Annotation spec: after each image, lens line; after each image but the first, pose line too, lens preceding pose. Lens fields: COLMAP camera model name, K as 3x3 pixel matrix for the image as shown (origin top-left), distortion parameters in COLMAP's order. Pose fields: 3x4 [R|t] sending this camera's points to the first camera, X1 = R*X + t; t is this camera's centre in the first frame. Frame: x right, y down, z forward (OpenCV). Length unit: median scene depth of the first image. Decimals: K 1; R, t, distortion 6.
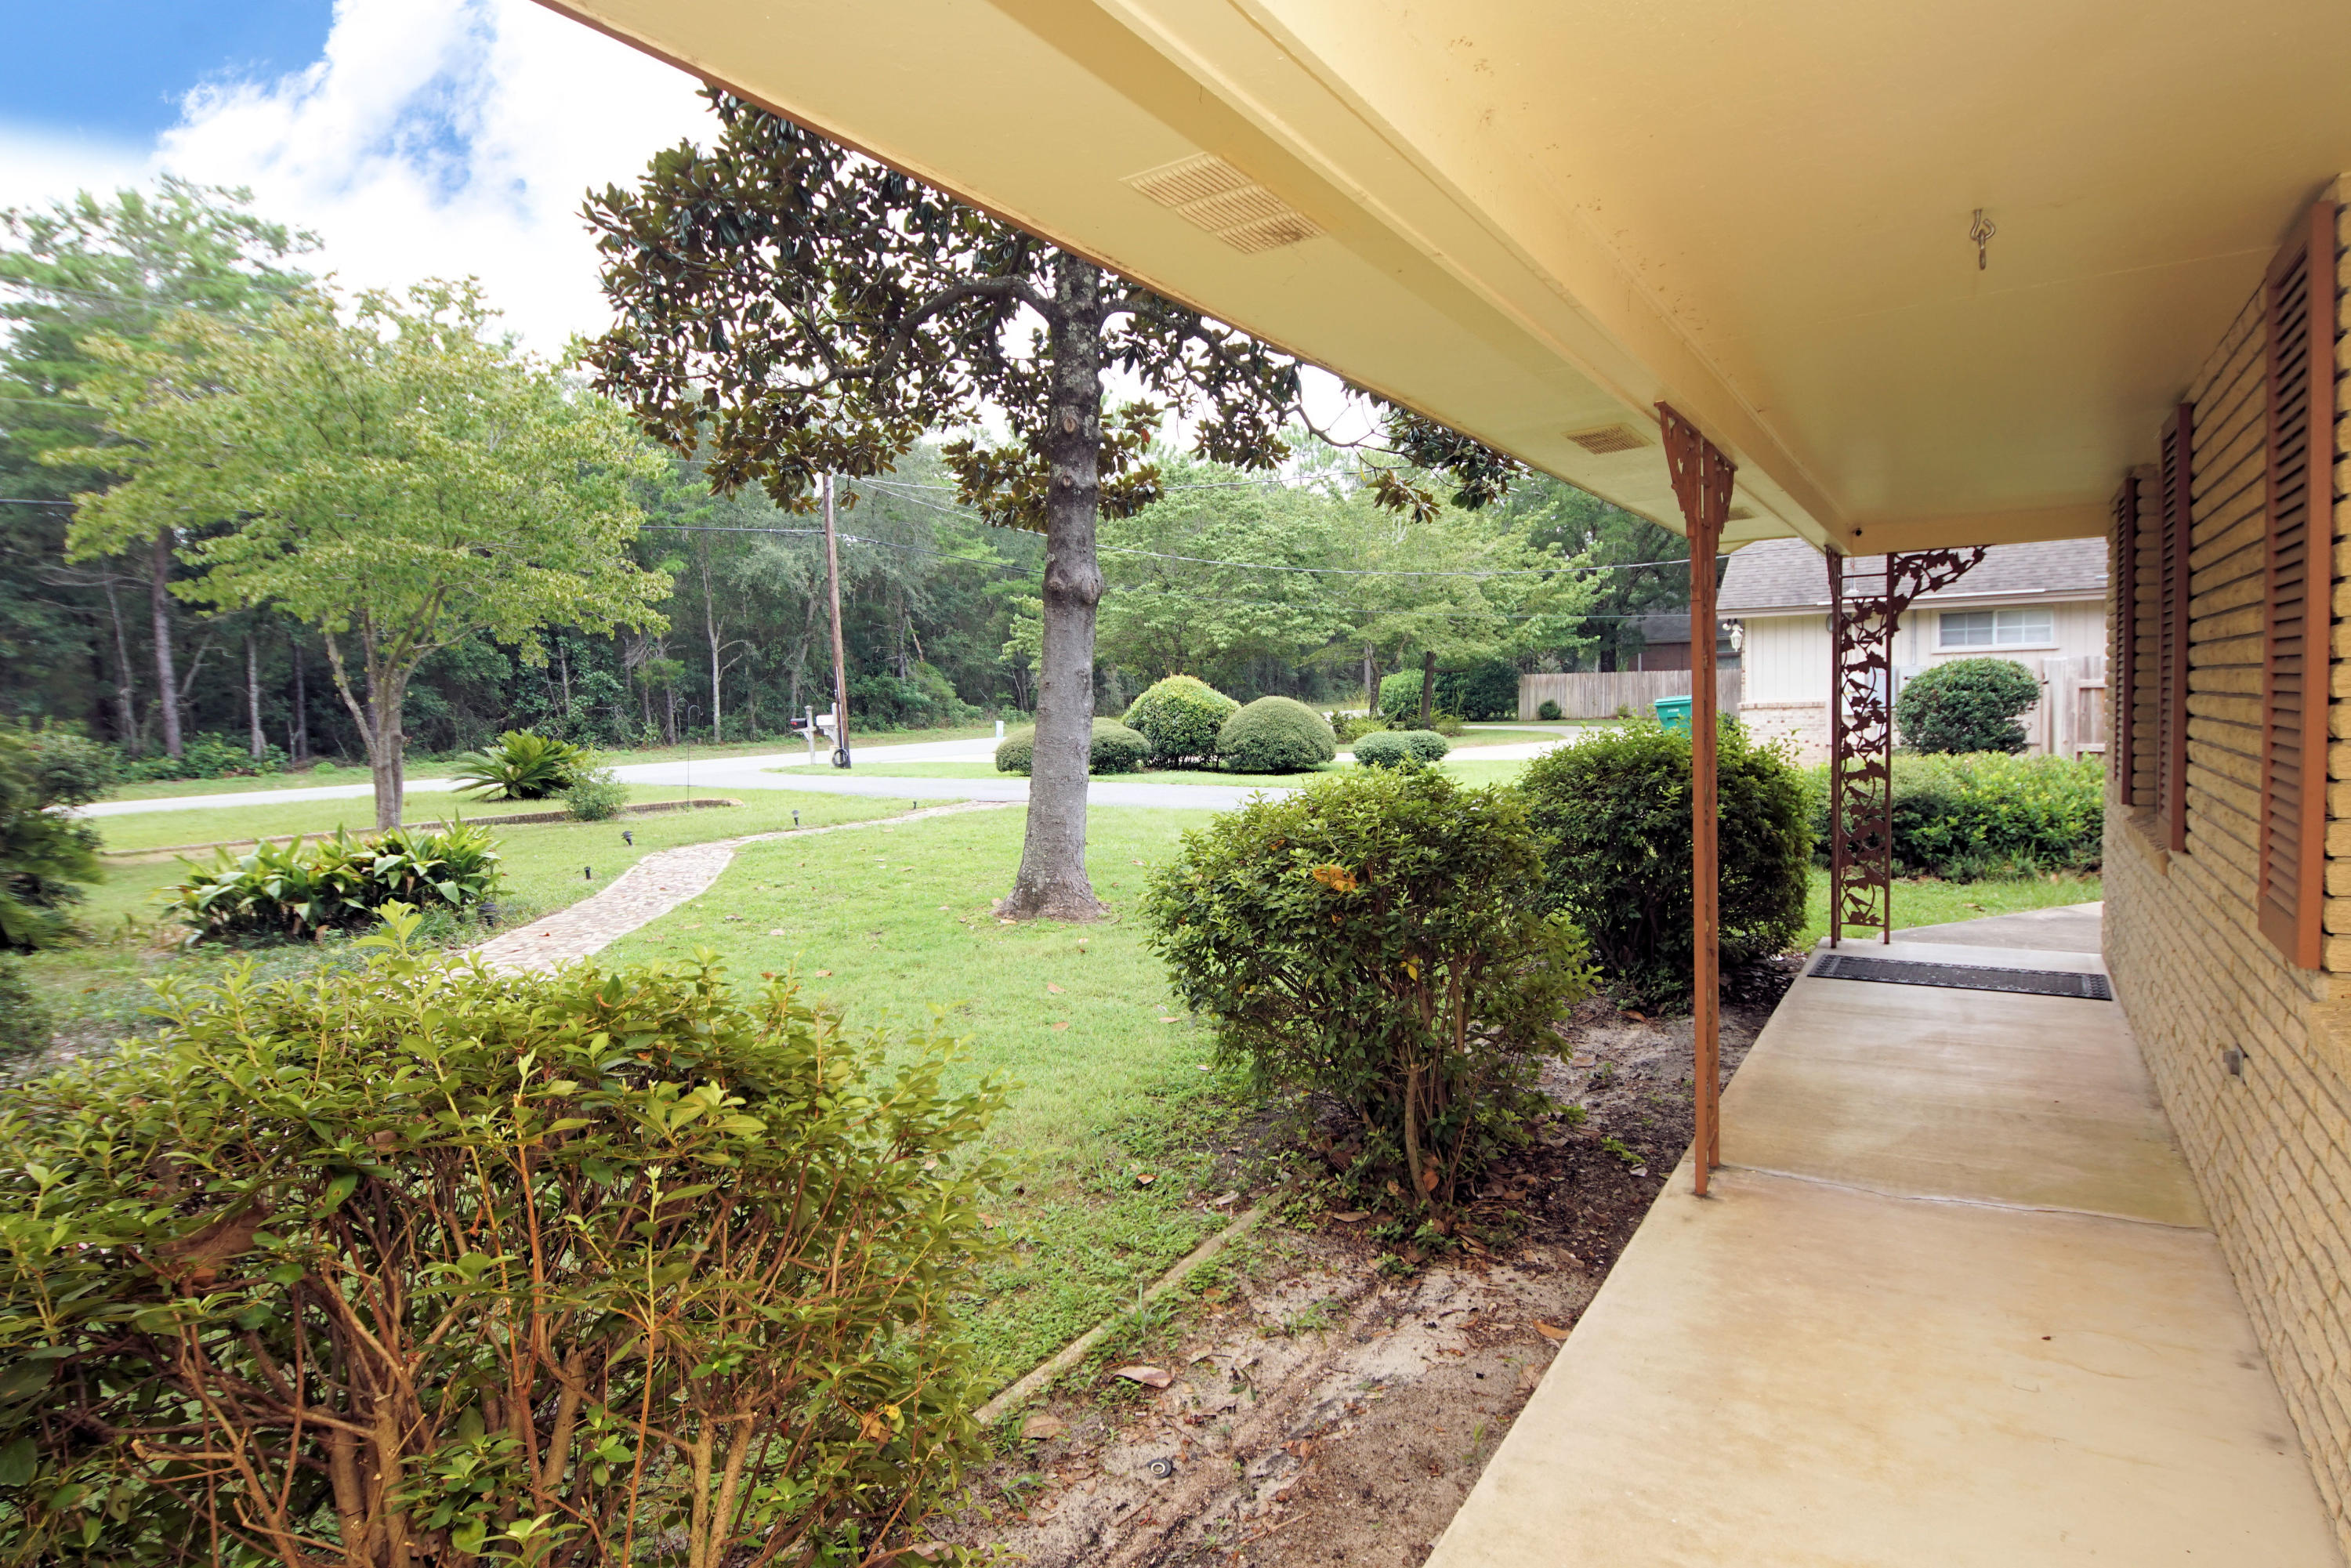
lens RADIAL K [[1251.1, 0, 1158.0], [0, 1251.1, 777.6], [0, 0, 1]] dist [0.030572, -0.027106]
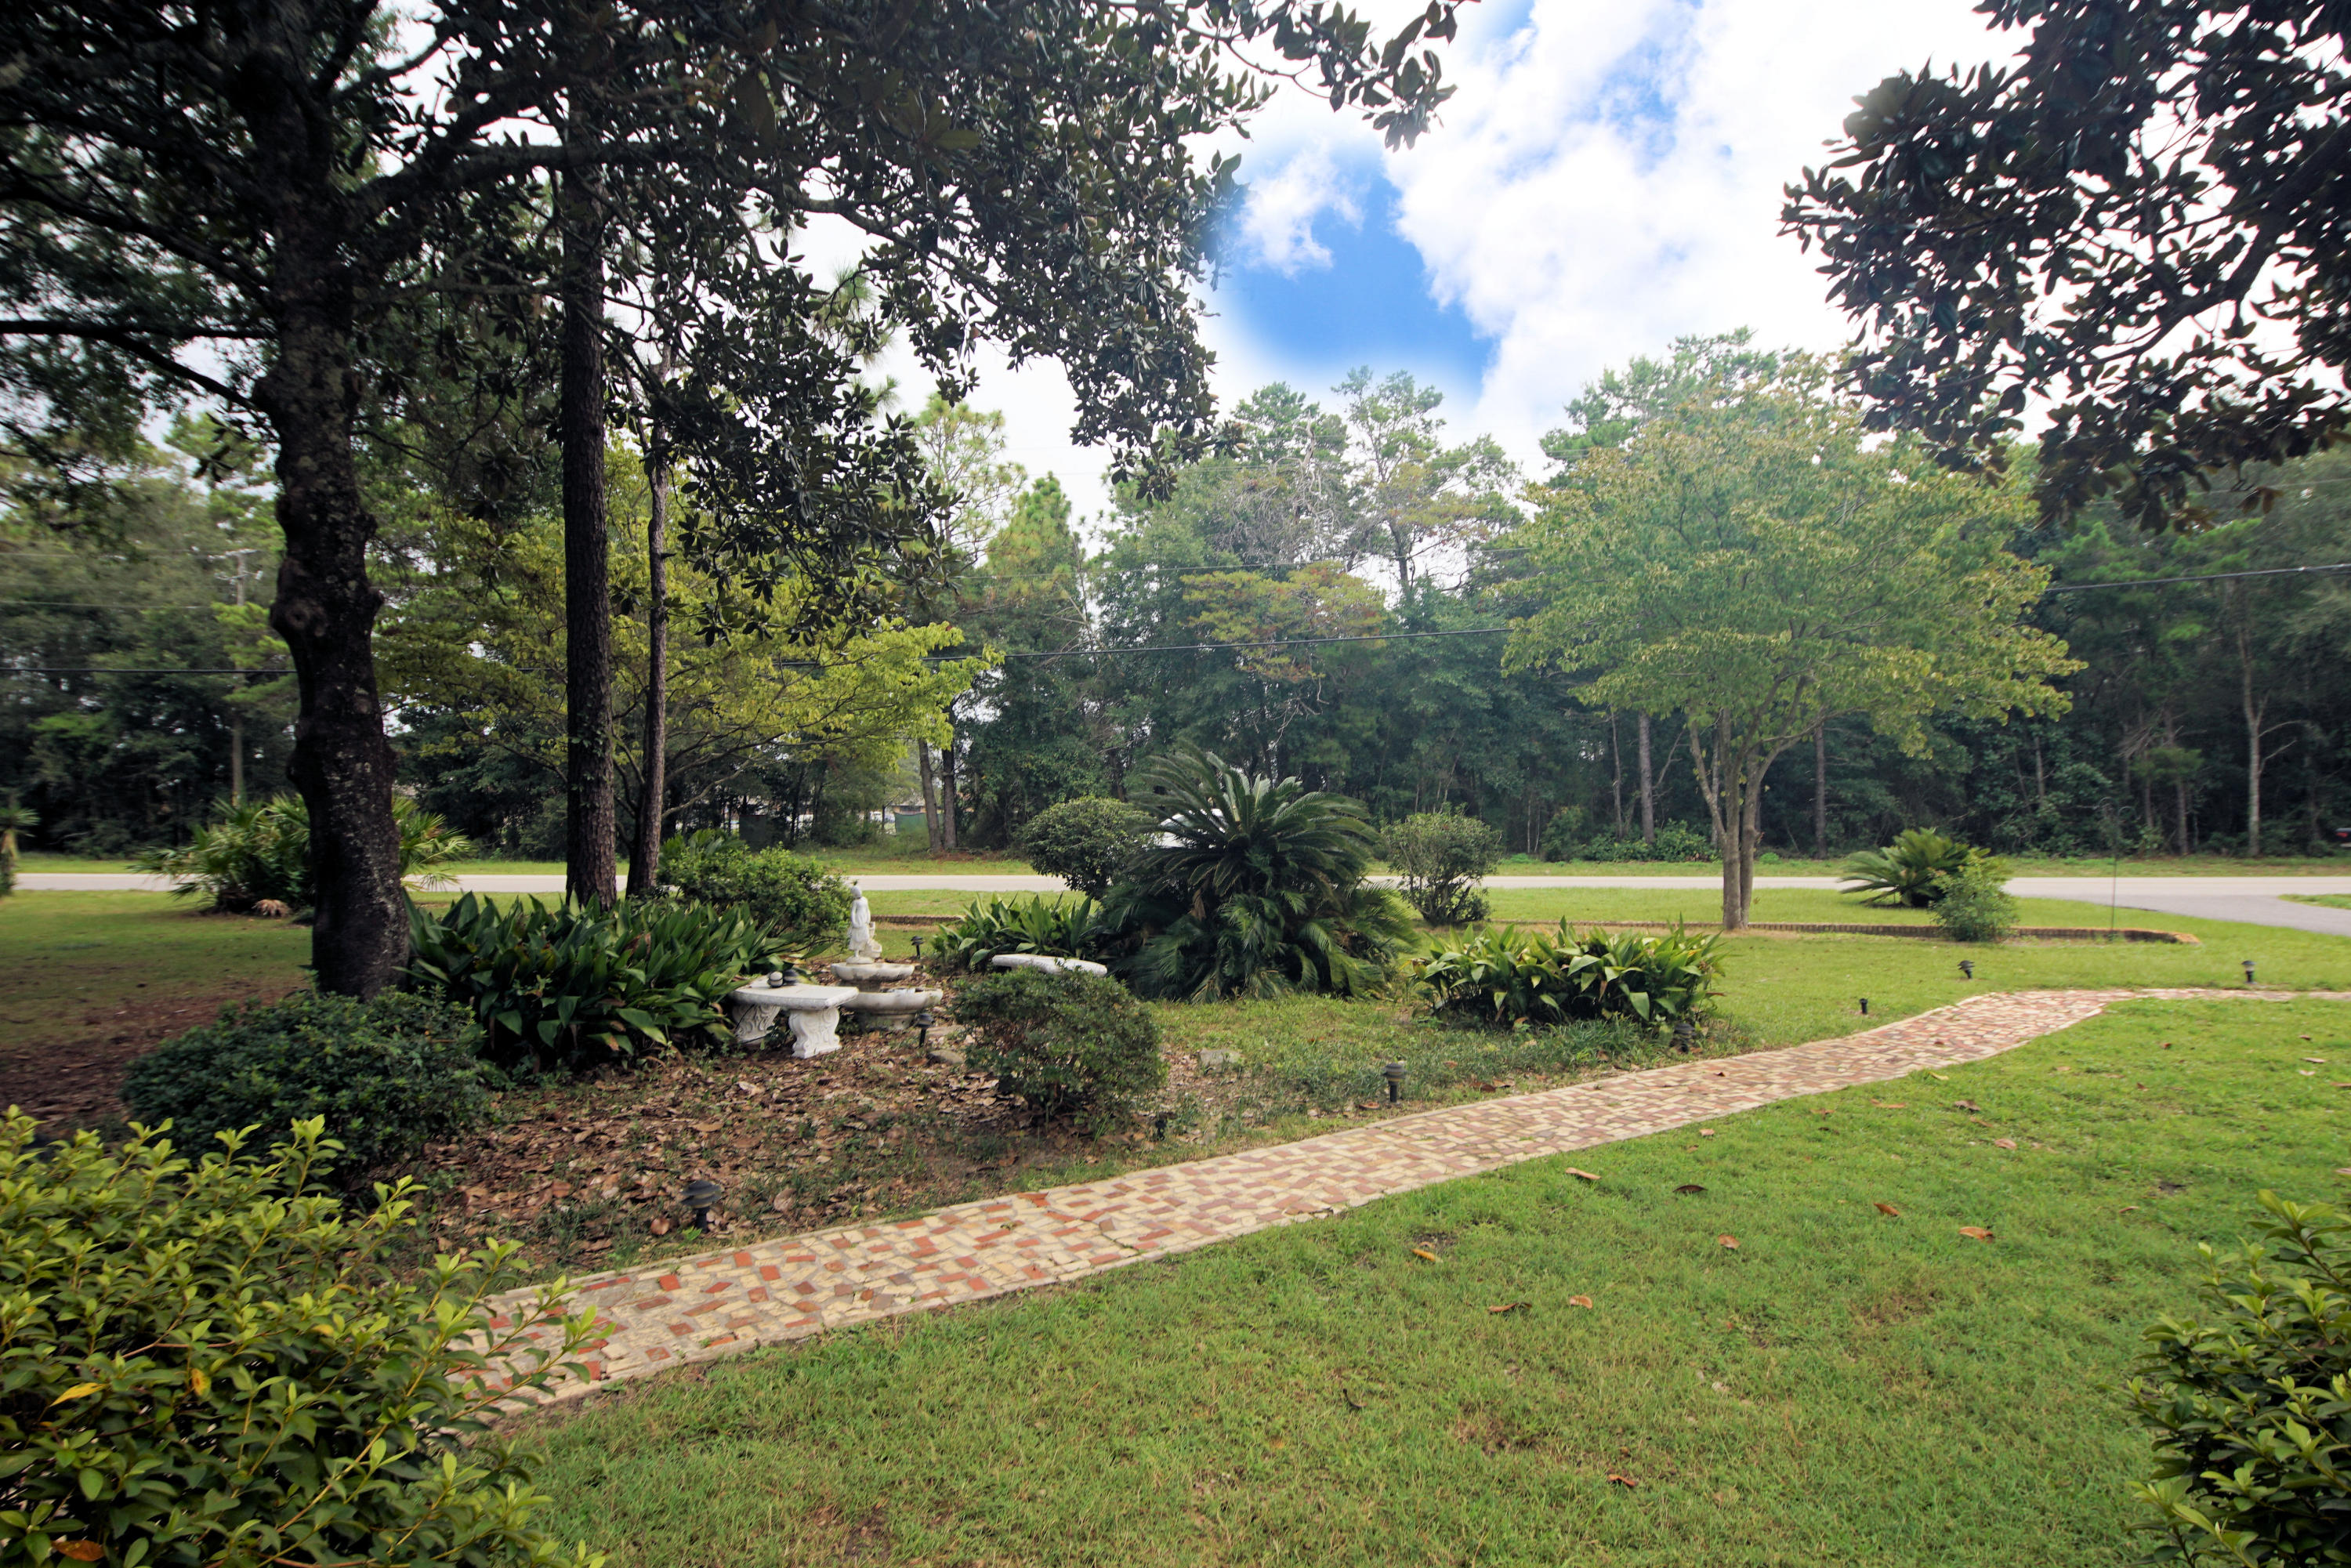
lens RADIAL K [[1250.6, 0, 1164.9], [0, 1250.6, 782.0], [0, 0, 1]] dist [0.032542, -0.044452]
pose [[0.458316, 0.006678, -0.888764, 0.043936], [-0.069285, 0.997197, -0.028236, -0.009897], [0.886085, 0.074519, 0.457494, 0.125733]]
